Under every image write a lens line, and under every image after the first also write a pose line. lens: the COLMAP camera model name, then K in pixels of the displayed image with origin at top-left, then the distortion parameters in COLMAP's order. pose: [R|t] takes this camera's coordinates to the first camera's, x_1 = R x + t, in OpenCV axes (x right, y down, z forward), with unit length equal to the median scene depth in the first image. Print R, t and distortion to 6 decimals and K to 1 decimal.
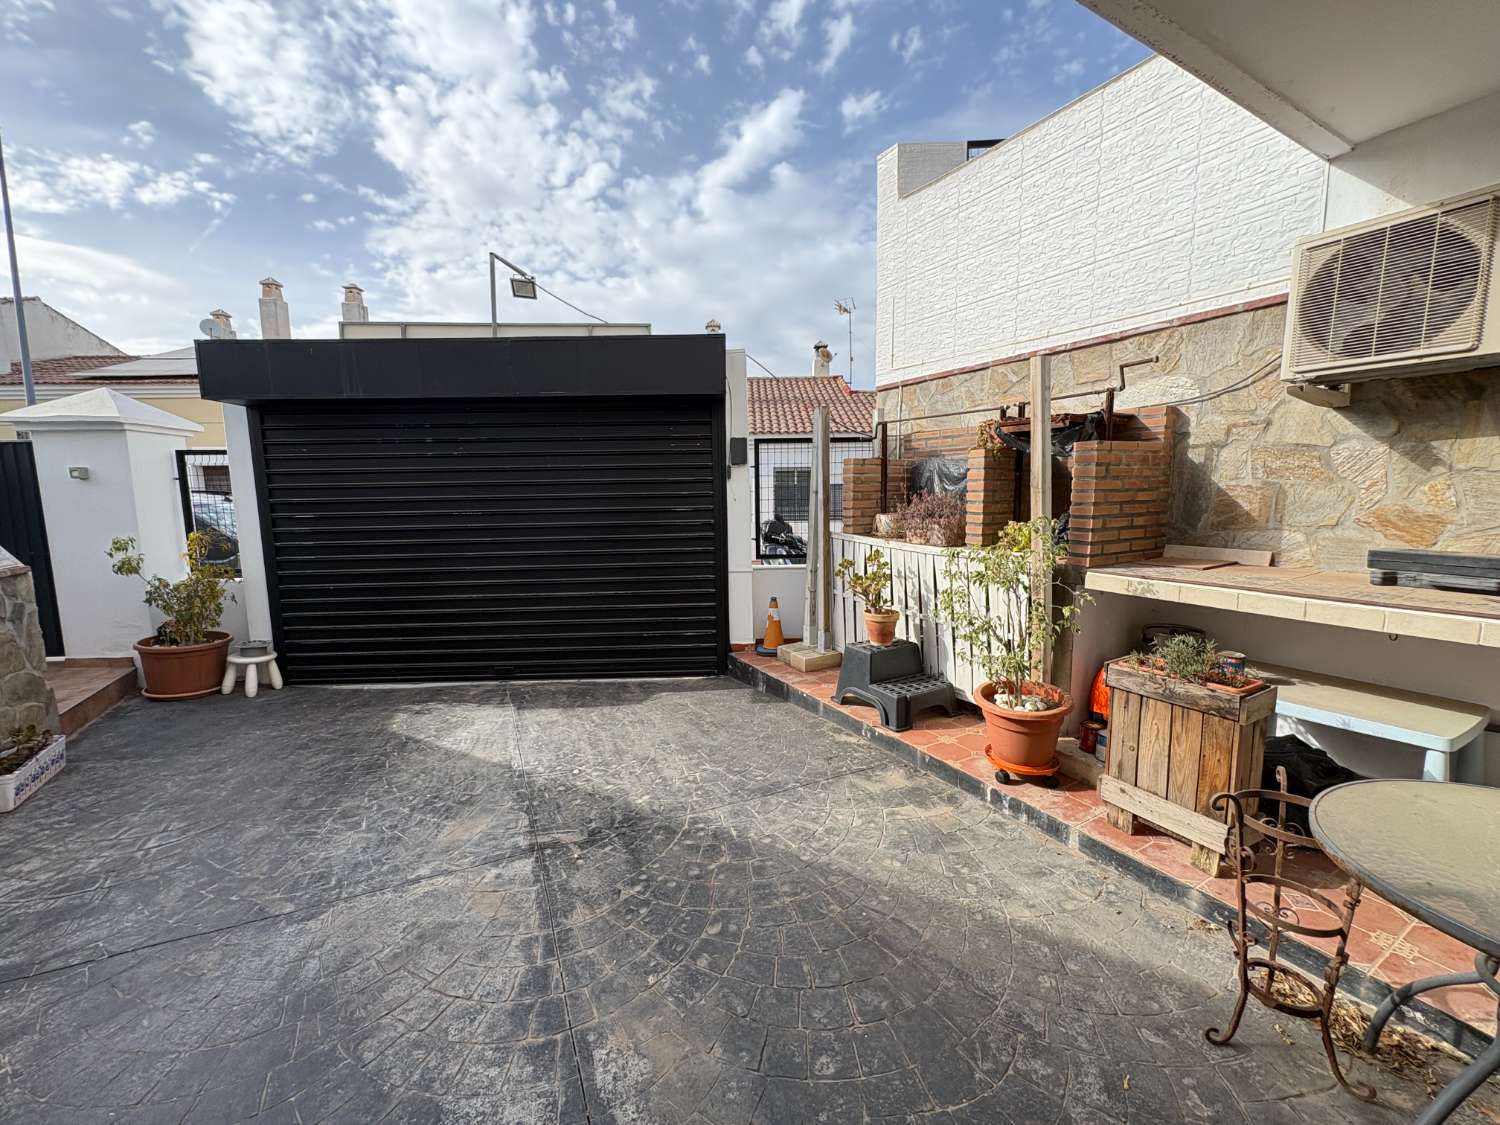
lens RADIAL K [[593.3, 0, 748.8], [0, 593.3, 564.5], [0, 0, 1]] dist [-0.000707, -0.000146]
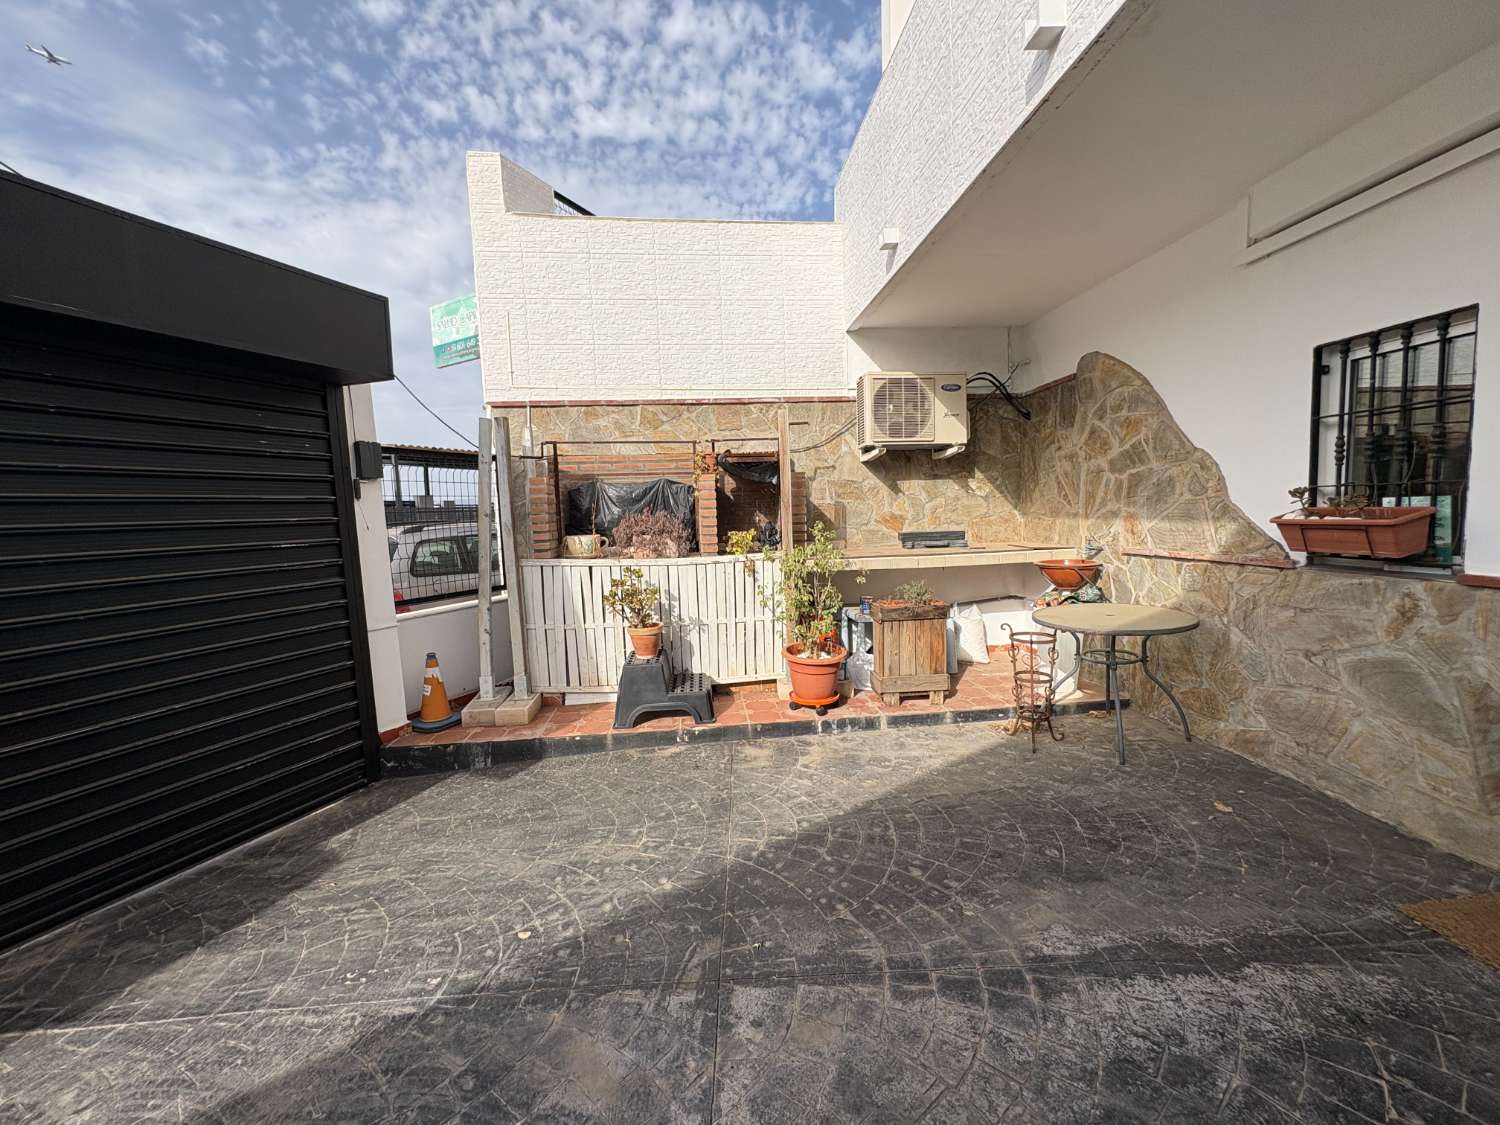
lens RADIAL K [[593.3, 0, 752.6], [0, 593.3, 559.9], [0, 0, 1]] dist [-0.000707, -0.000146]
pose [[0.409443, -0.075906, 0.909172, -0.782936], [0.141261, 0.989790, 0.019020, -0.032990], [-0.901333, 0.120643, 0.415985, 0.484052]]
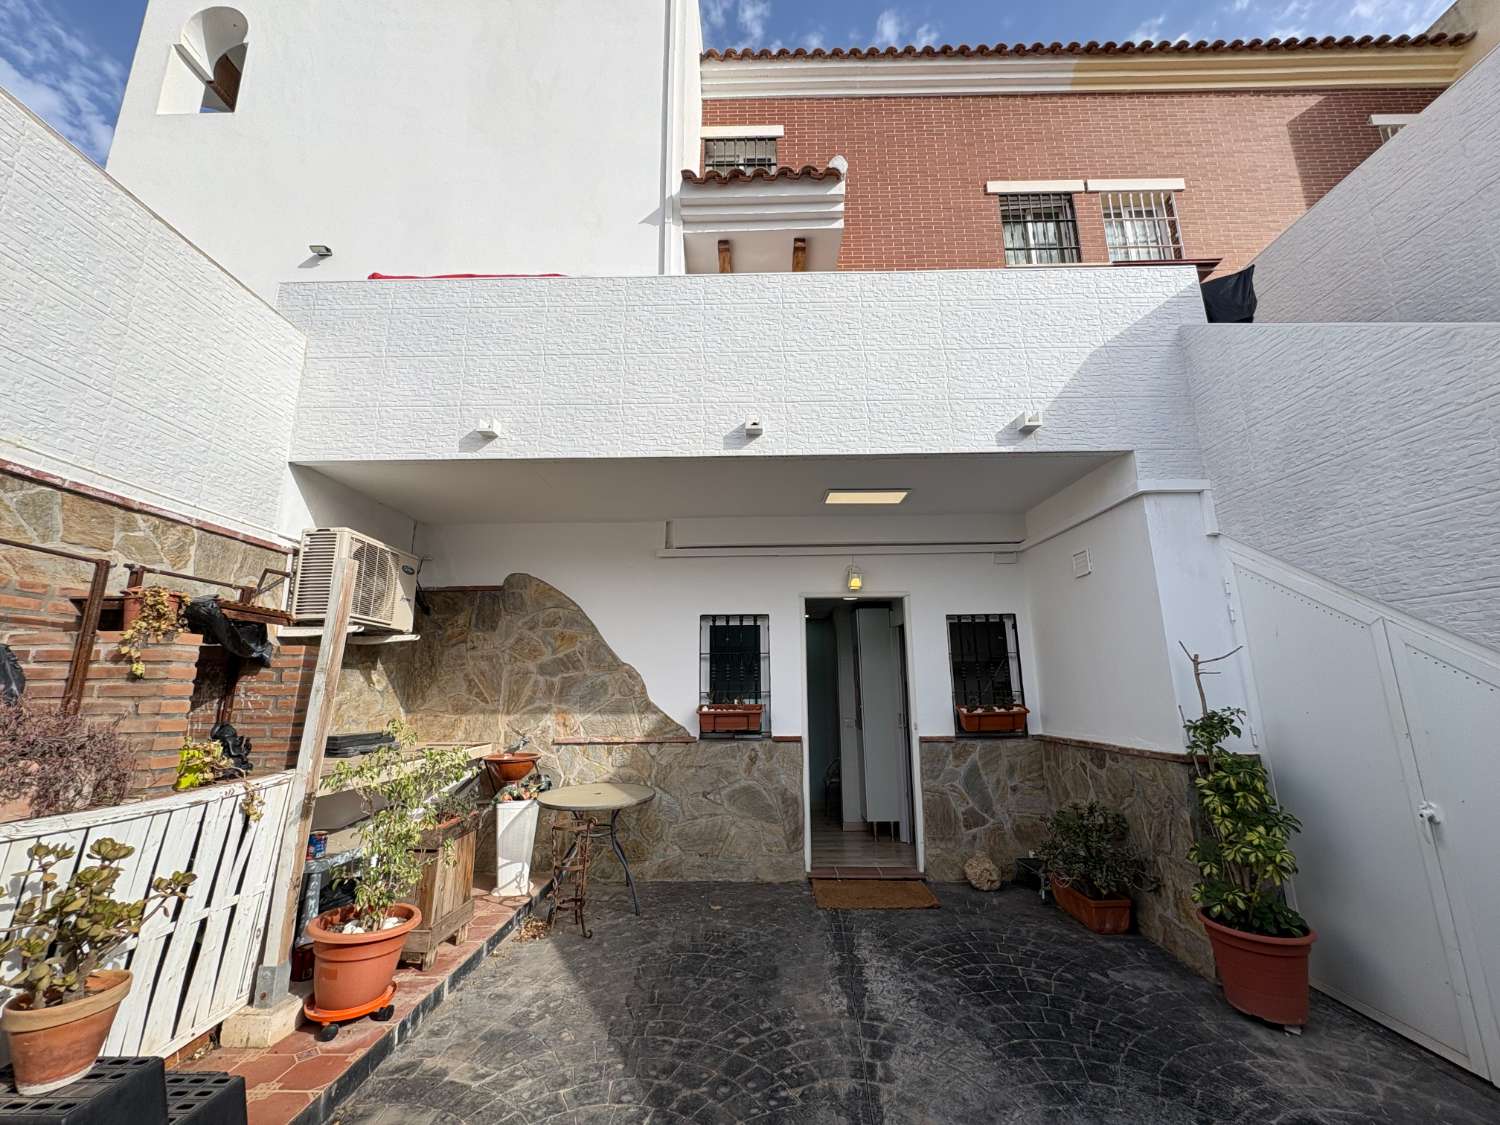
lens RADIAL K [[593.3, 0, 740.2], [0, 593.3, 558.4], [0, 0, 1]] dist [-0.000707, -0.000146]
pose [[-0.858108, 0.132733, 0.496017, -0.535638], [0.084302, 0.989321, -0.118898, -0.163713], [-0.506502, -0.060212, -0.860134, 1.417082]]
